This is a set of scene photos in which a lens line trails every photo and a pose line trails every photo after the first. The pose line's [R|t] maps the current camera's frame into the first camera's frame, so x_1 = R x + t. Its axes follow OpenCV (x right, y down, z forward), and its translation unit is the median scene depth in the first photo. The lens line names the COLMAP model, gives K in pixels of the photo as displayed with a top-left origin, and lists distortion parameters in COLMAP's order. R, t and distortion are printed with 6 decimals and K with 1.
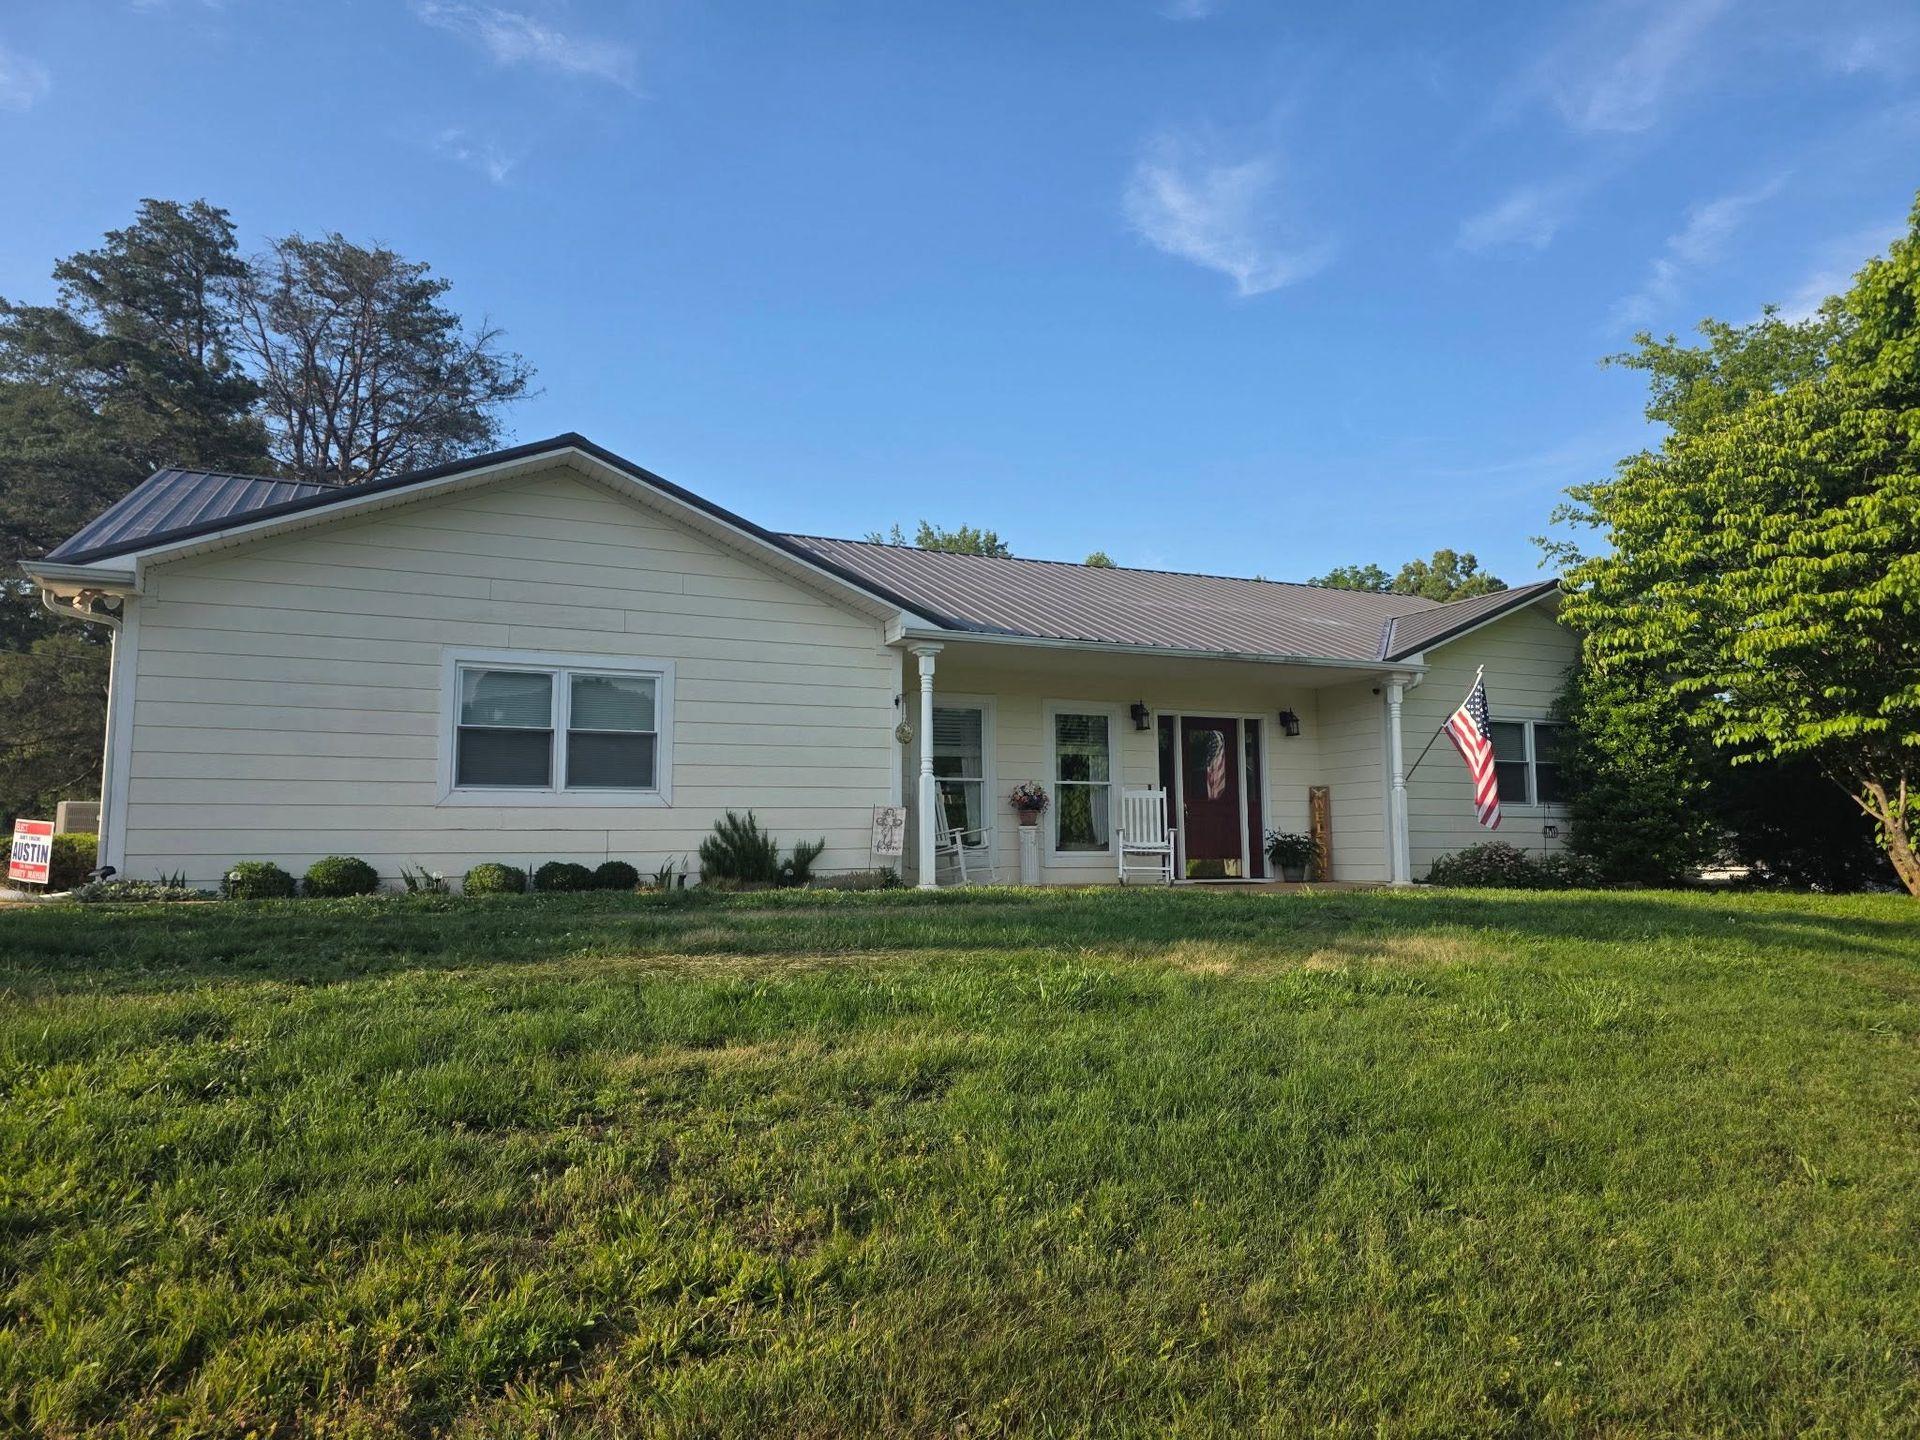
lens RADIAL K [[1279.6, 0, 960.0], [0, 1279.6, 720.0], [0, 0, 1]] dist [0.048390, -0.050806]
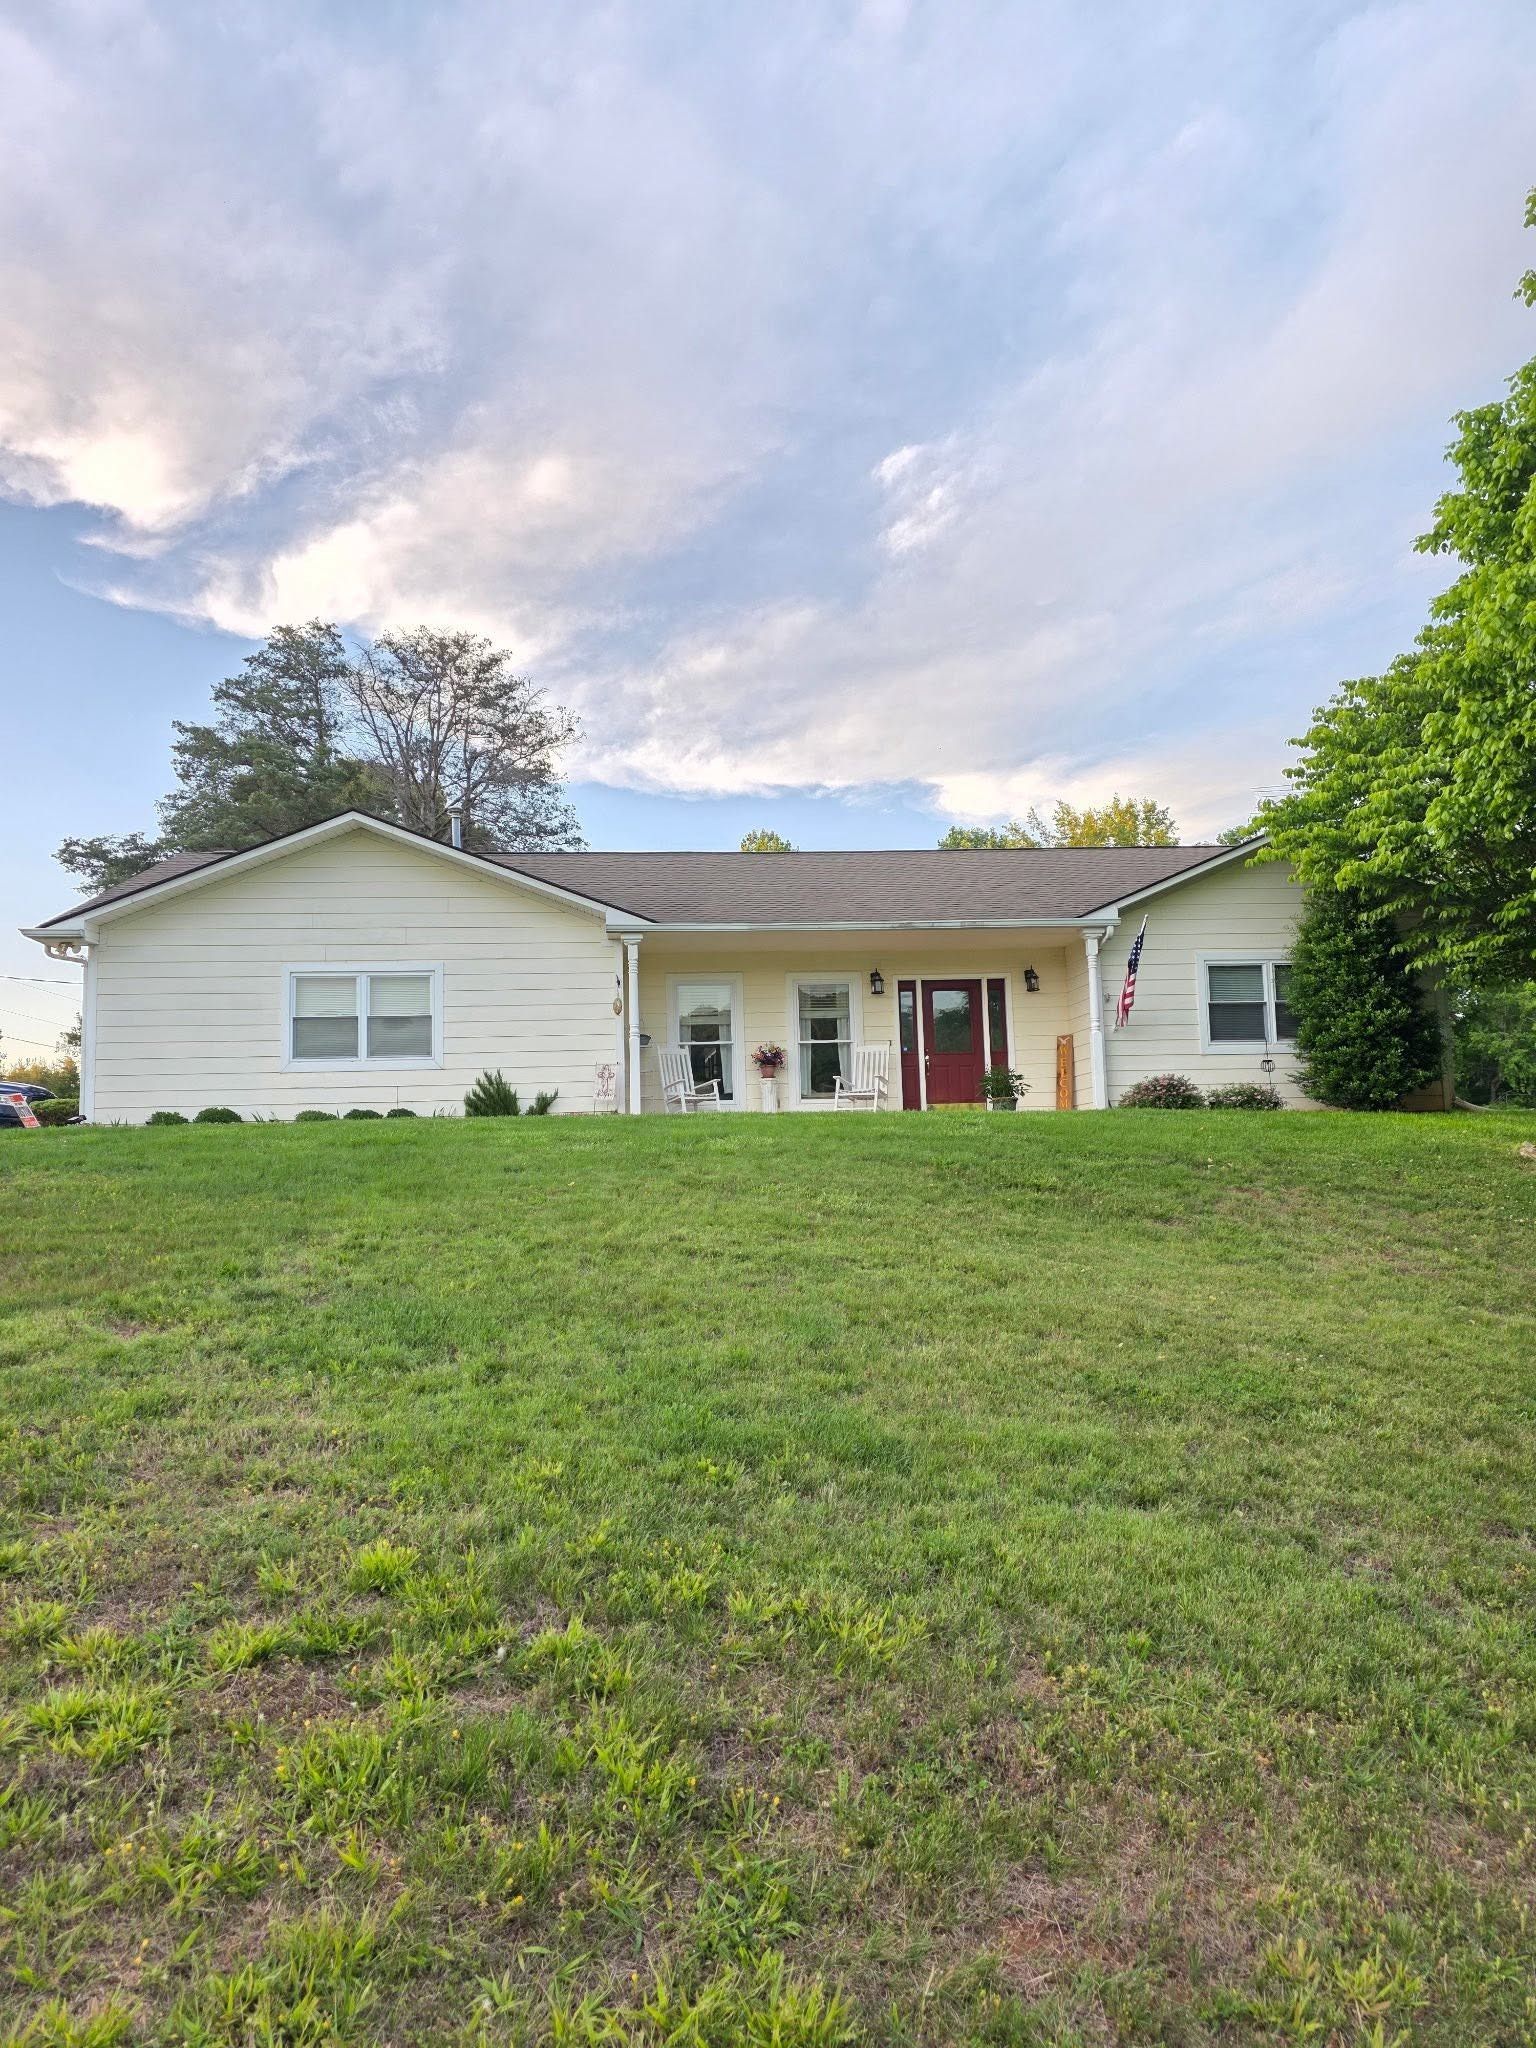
lens RADIAL K [[1364.9, 0, 768.0], [0, 1364.9, 1024.0], [0, 0, 1]] dist [0.048390, -0.050806]
pose [[0.940883, -0.055331, -0.334181, 0.474841], [0.056337, 0.998389, -0.006689, 0.039292], [0.334013, -0.012533, 0.942485, -0.207528]]
